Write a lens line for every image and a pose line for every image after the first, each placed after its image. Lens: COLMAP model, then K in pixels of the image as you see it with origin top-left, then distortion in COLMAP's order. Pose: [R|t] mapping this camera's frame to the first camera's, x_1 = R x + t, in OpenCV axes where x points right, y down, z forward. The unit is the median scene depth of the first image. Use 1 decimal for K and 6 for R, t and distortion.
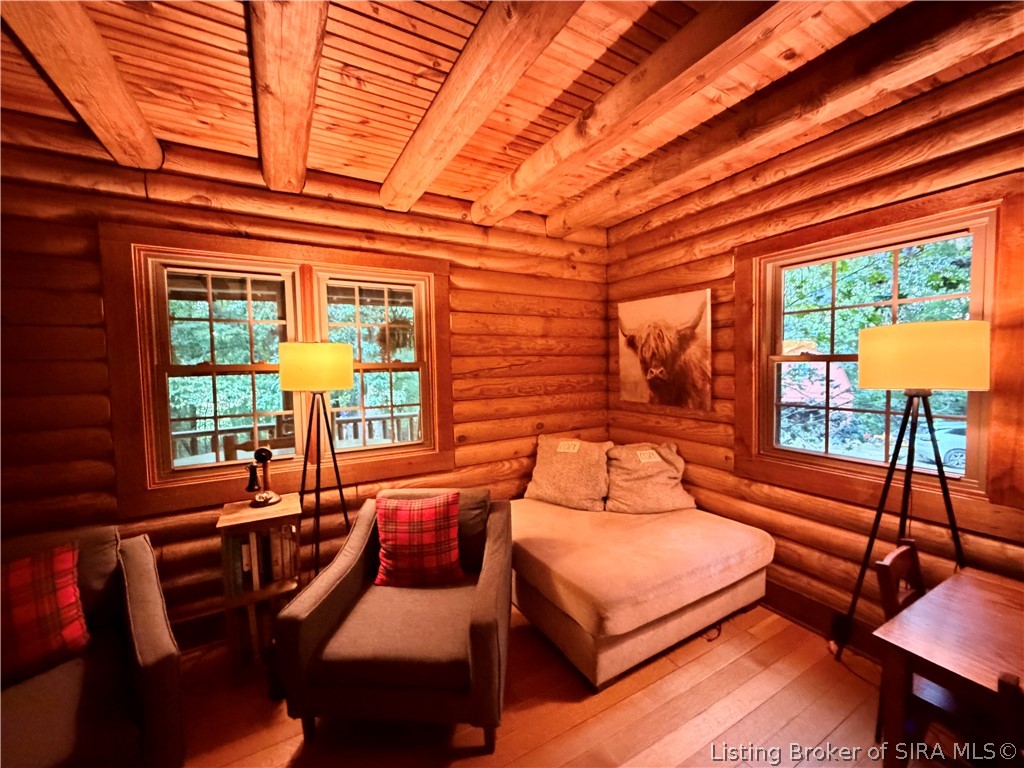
lens RADIAL K [[407.3, 0, 507.8], [0, 407.3, 382.9], [0, 0, 1]] dist [0.001165, -0.000009]
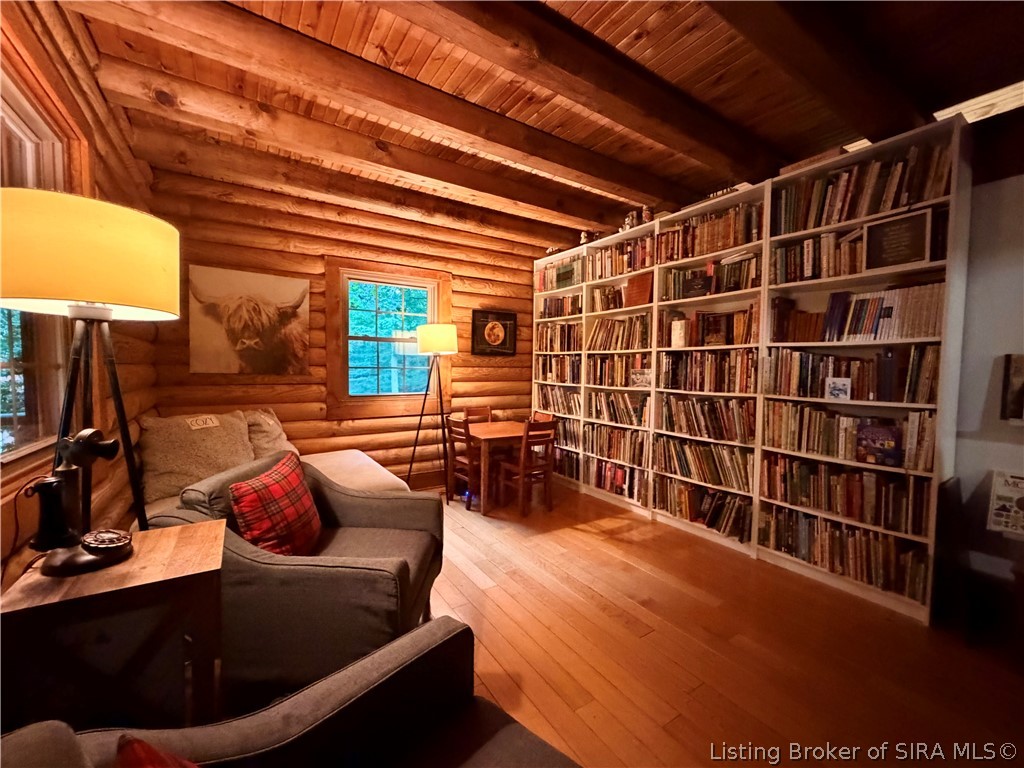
lens RADIAL K [[407.3, 0, 506.4], [0, 407.3, 385.0], [0, 0, 1]] dist [0.001165, -0.000009]
pose [[-0.072589, -0.023116, 0.997094, -0.803572], [0.046121, 0.998584, 0.026508, 0.092219], [-0.996295, 0.047911, -0.071420, 0.458833]]
